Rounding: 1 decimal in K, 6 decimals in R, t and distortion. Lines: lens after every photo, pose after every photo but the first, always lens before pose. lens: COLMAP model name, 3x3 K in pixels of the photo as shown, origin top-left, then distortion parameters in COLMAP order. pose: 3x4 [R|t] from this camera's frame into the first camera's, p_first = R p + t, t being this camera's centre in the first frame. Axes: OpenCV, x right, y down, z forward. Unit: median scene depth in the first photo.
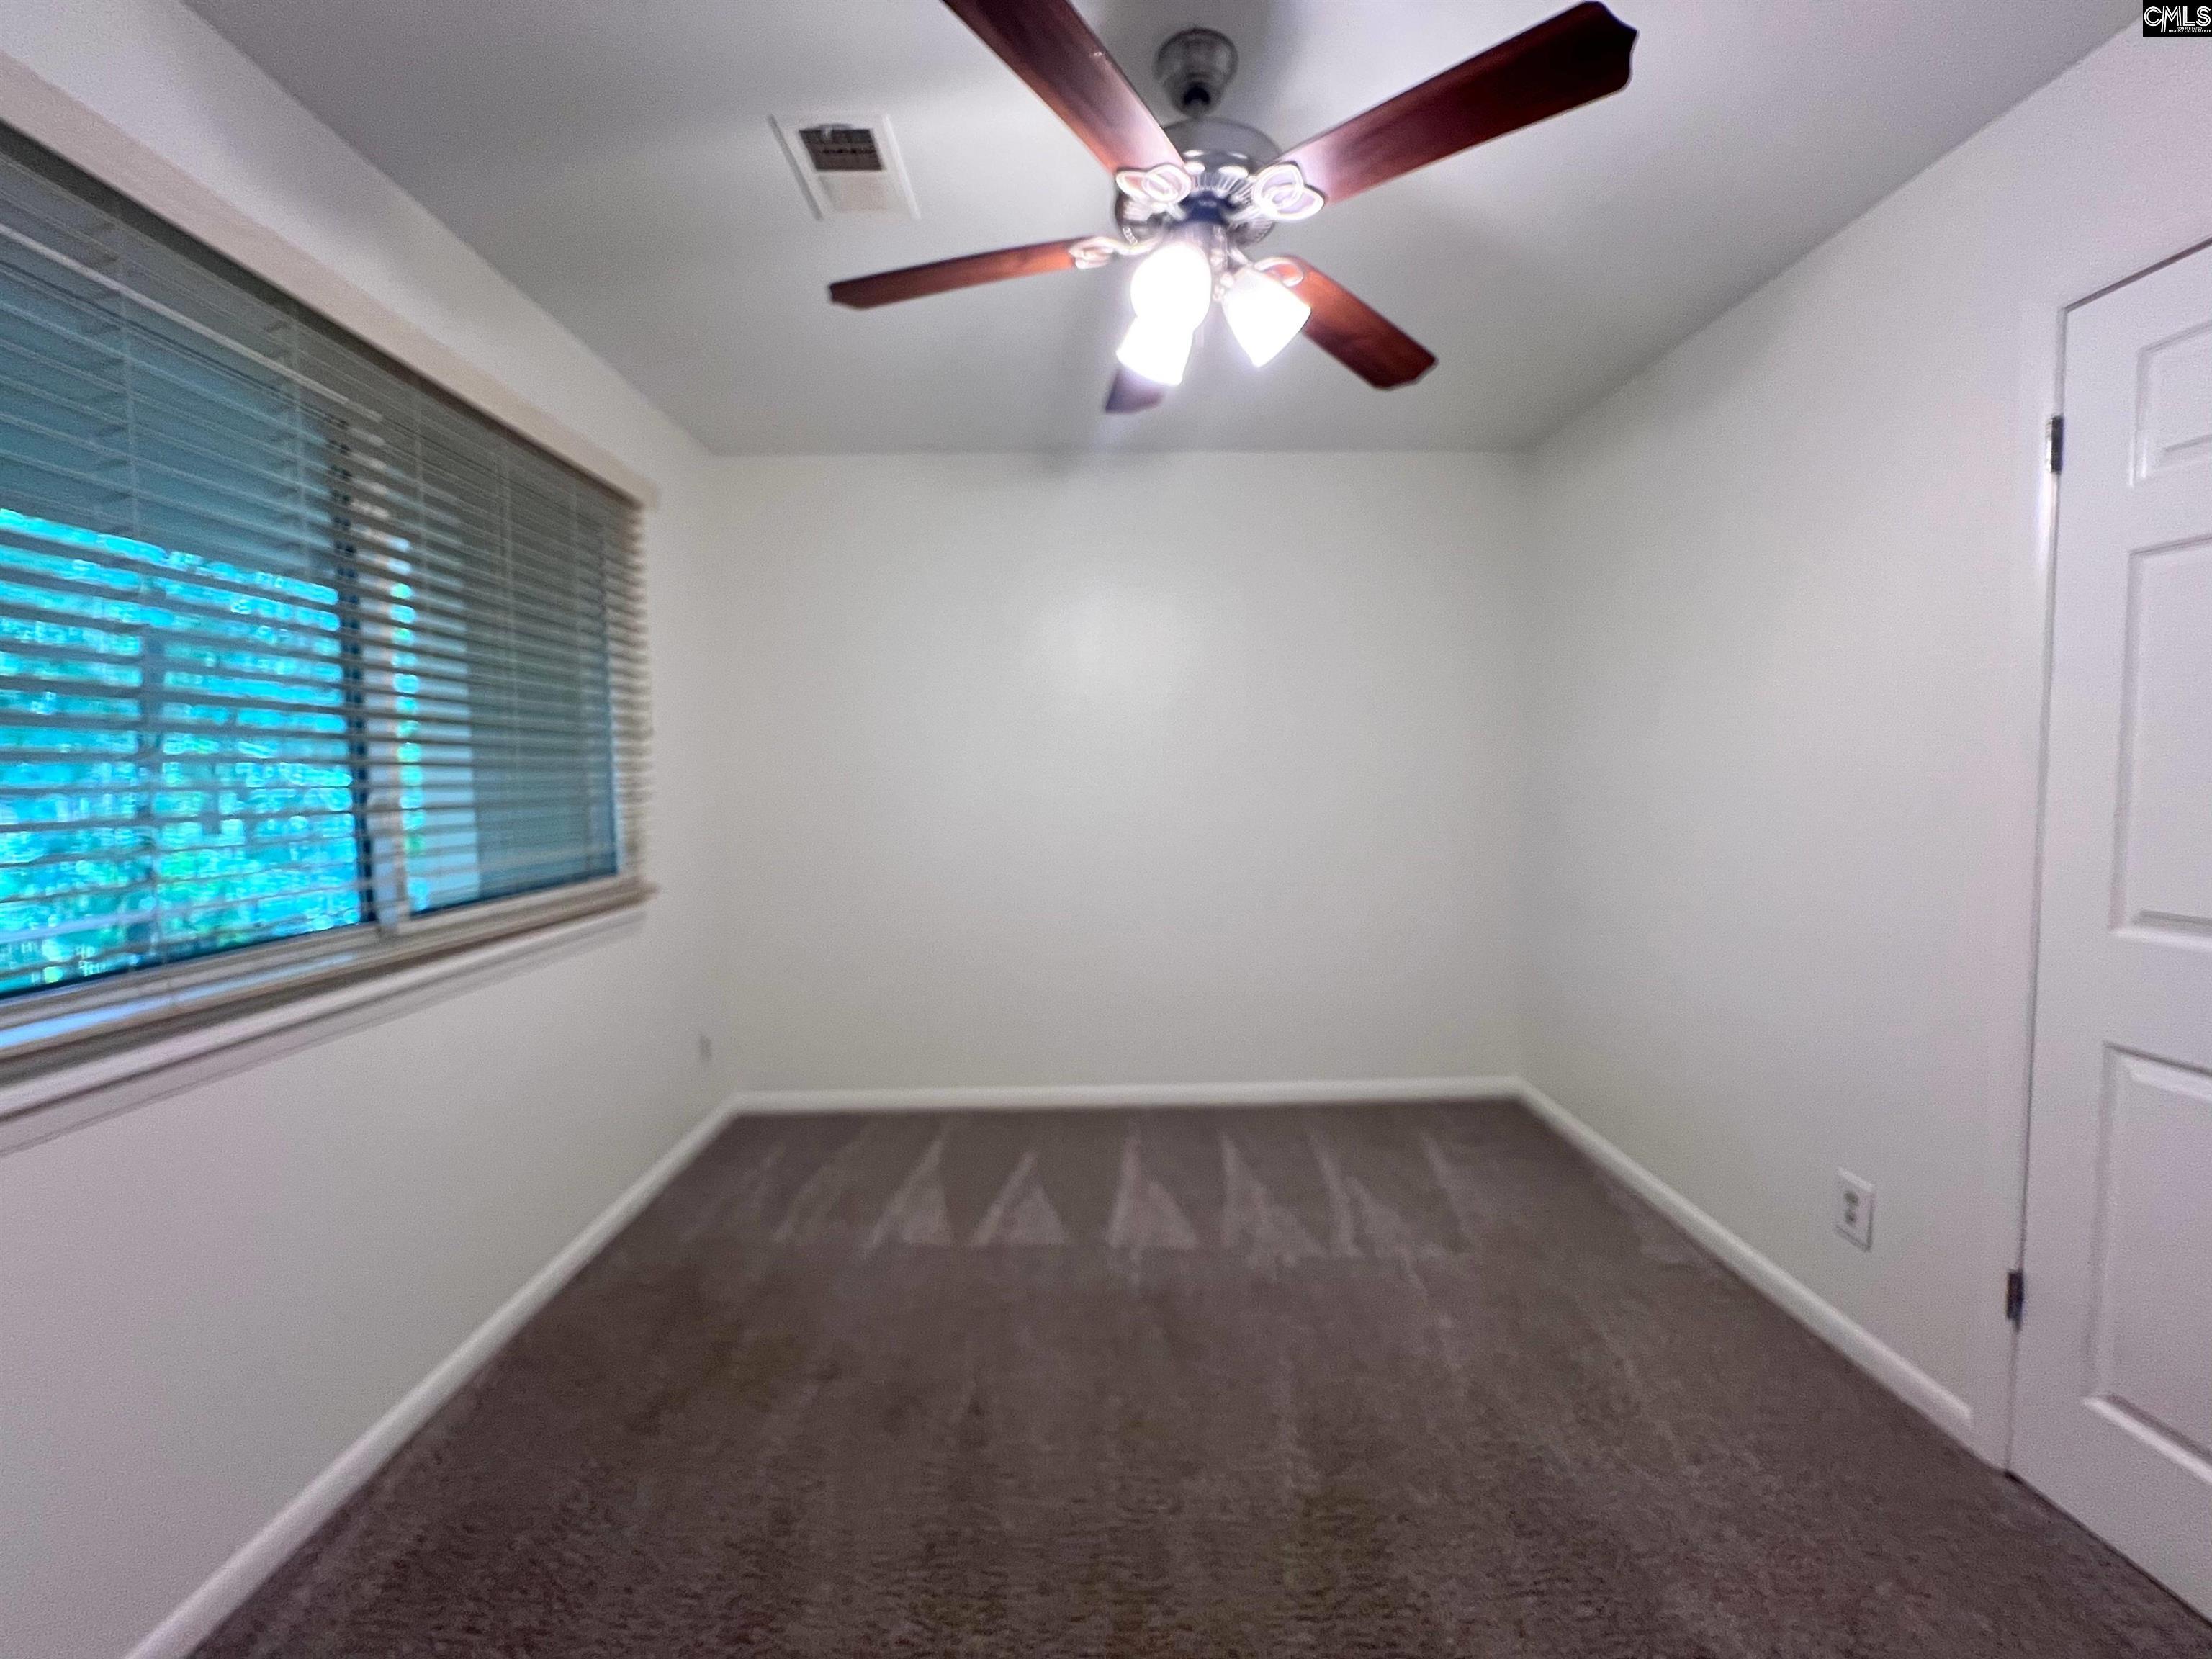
lens RADIAL K [[917.5, 0, 1106.1], [0, 917.5, 825.0], [0, 0, 1]] dist [-0.015832, 0.000115]
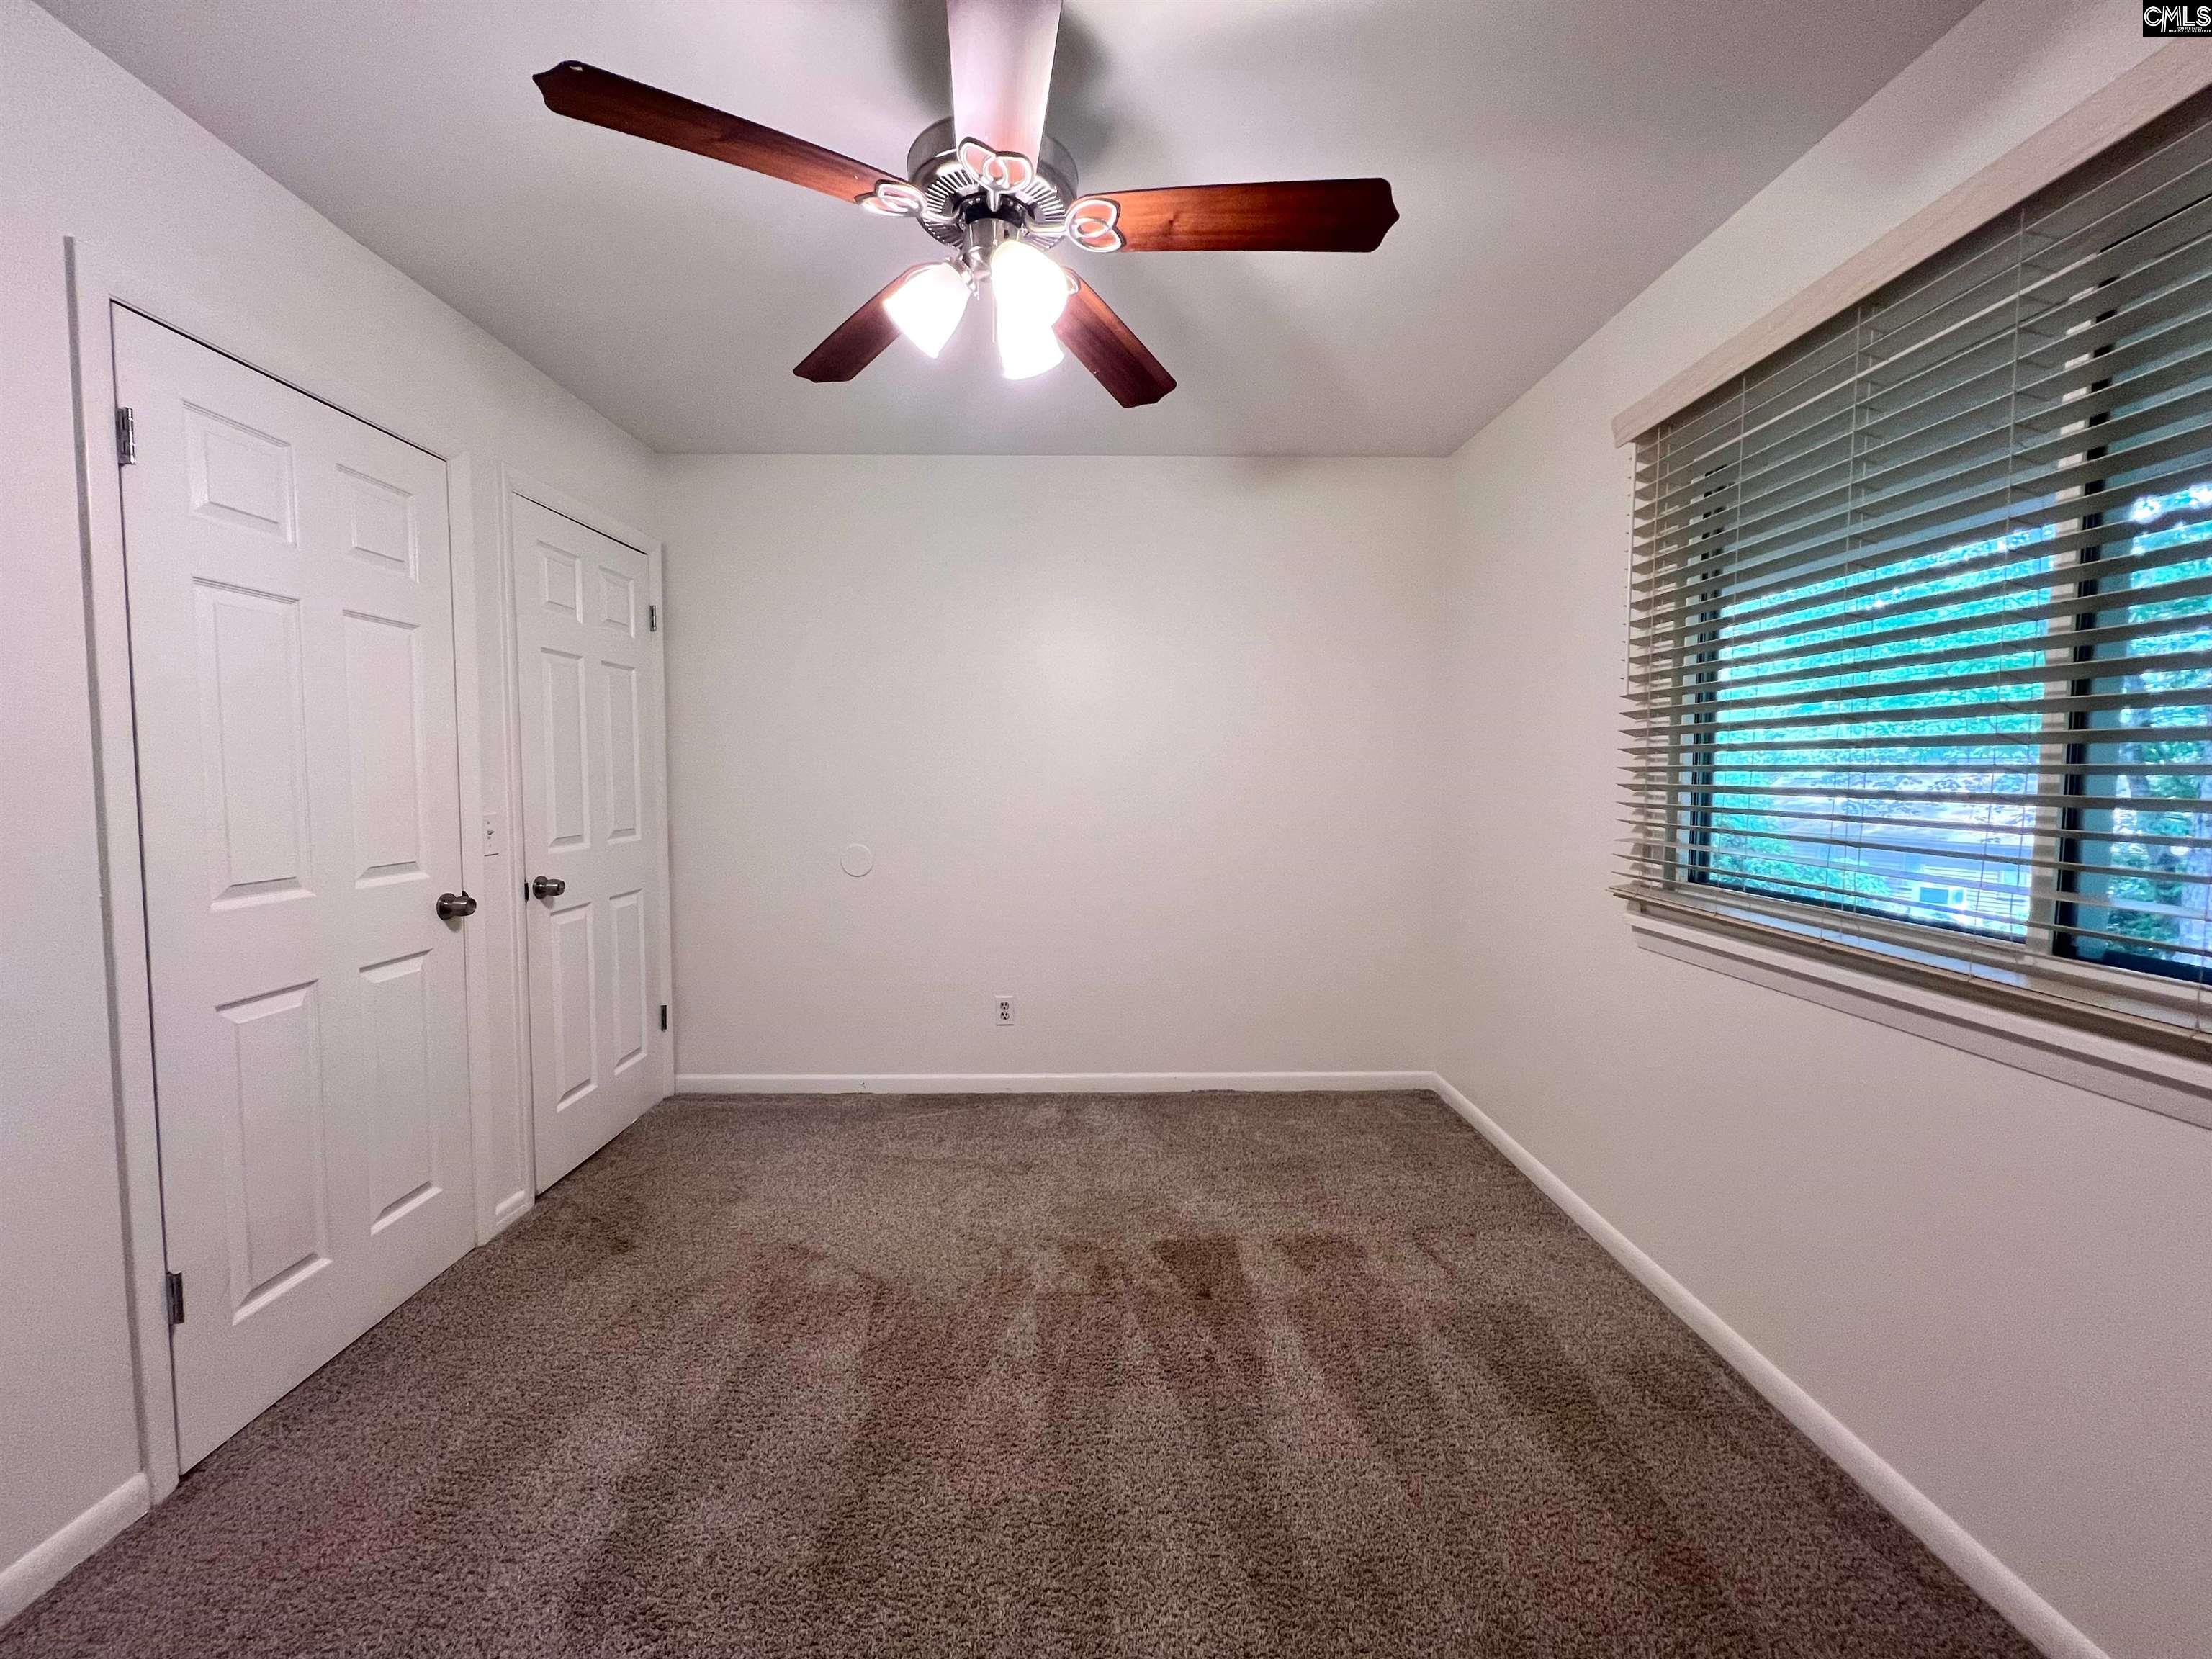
lens RADIAL K [[904.6, 0, 1113.5], [0, 904.6, 821.3], [0, 0, 1]] dist [0.000637, 0.000635]
pose [[-0.999725, 0.010524, -0.020967, -0.004307], [0.008030, 0.993257, 0.115657, -0.082360], [0.022042, 0.115457, -0.993068, 1.535470]]
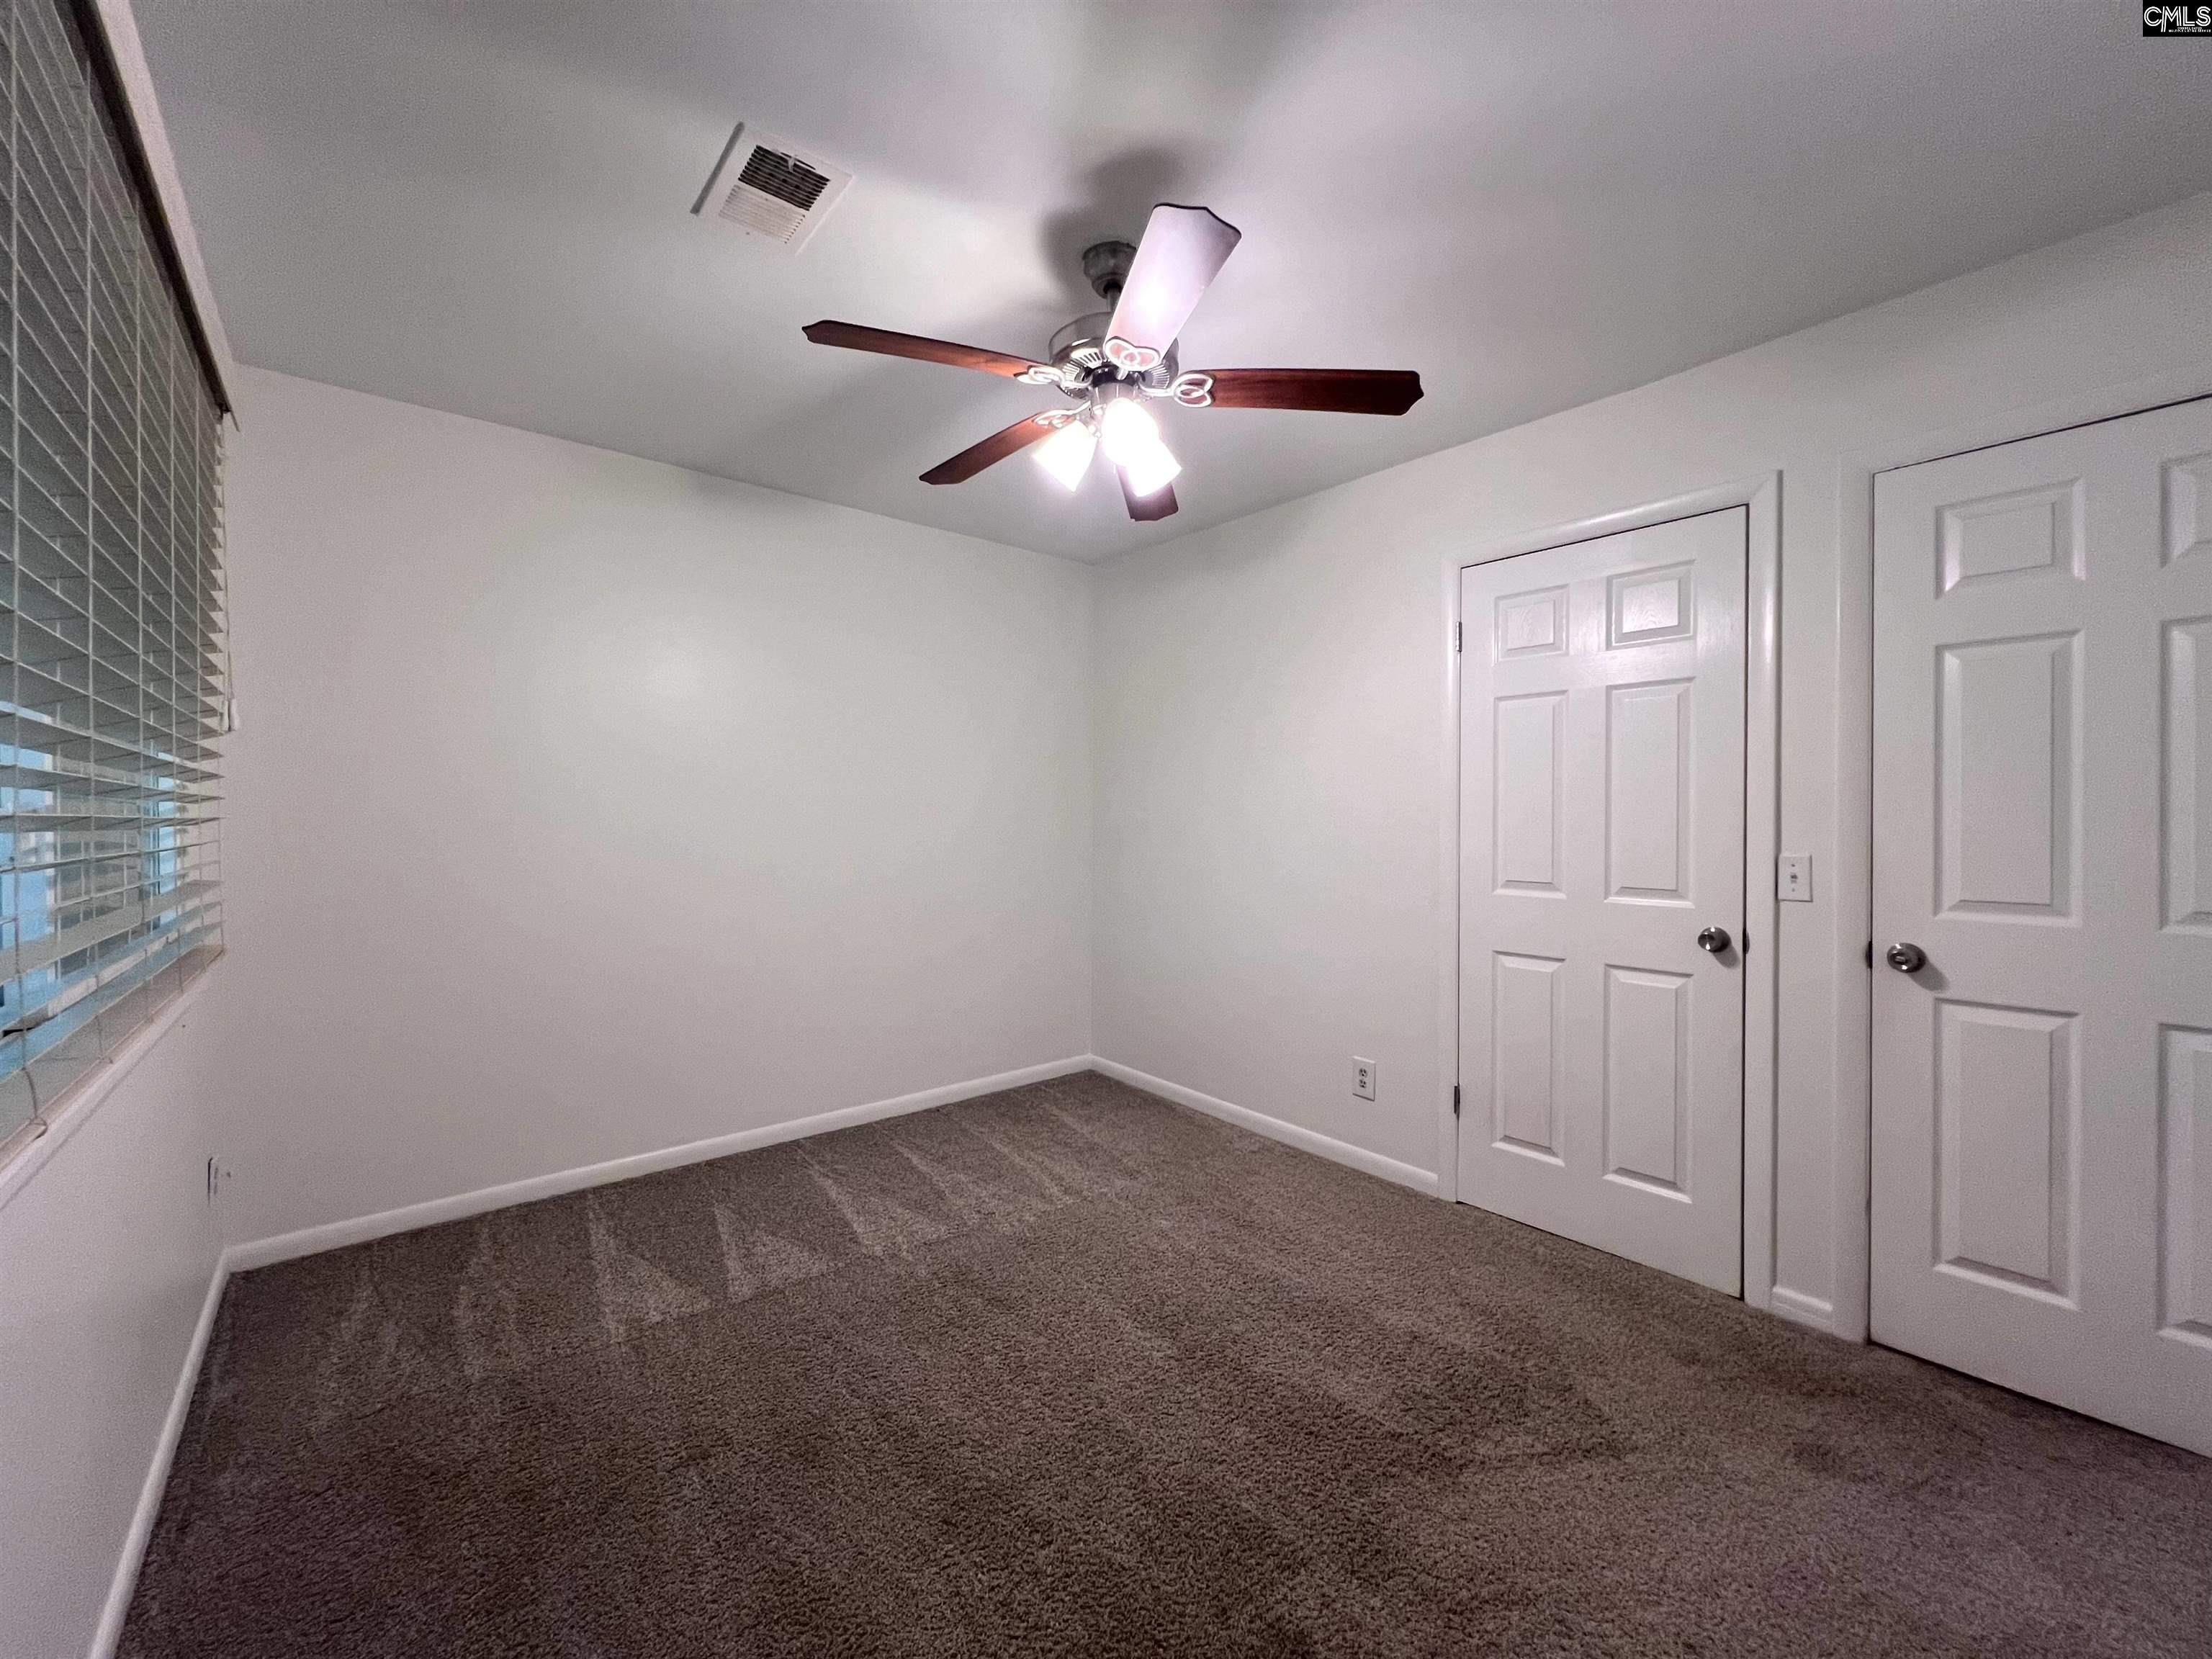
lens RADIAL K [[905.6, 0, 1102.7], [0, 905.6, 822.8], [0, 0, 1]] dist [0.000877, 0.000270]
pose [[0.769283, 0.010782, 0.638817, -0.549342], [0.025381, 0.998553, -0.047418, 0.029754], [-0.638404, 0.052692, 0.767896, 0.024632]]
